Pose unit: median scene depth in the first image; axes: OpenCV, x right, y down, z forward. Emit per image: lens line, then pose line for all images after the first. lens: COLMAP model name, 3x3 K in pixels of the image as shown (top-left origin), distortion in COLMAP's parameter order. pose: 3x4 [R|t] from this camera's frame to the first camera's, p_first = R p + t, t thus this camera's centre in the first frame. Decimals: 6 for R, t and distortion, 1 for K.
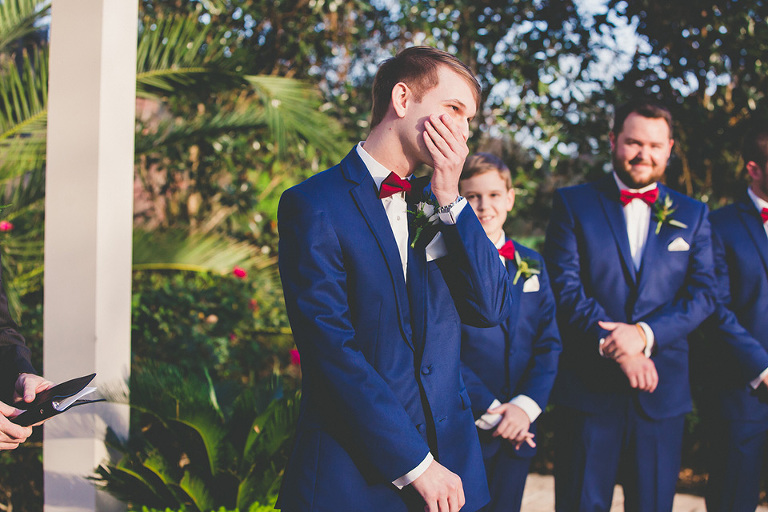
lens RADIAL K [[1592.2, 0, 384.0], [0, 1592.2, 256.0], [0, 0, 1]] dist [-0.039822, -0.044269]
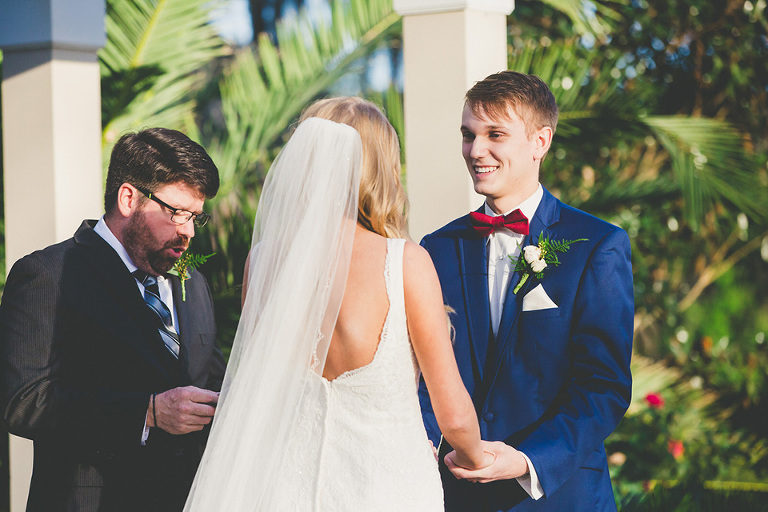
lens RADIAL K [[3214.2, 0, 384.0], [0, 3214.2, 256.0], [0, 0, 1]] dist [0.154781, 0.532856]
pose [[0.982527, -0.054494, -0.177963, 0.040336], [0.041006, 0.996062, -0.078611, 0.045380], [0.181545, 0.069940, 0.980892, -0.348764]]
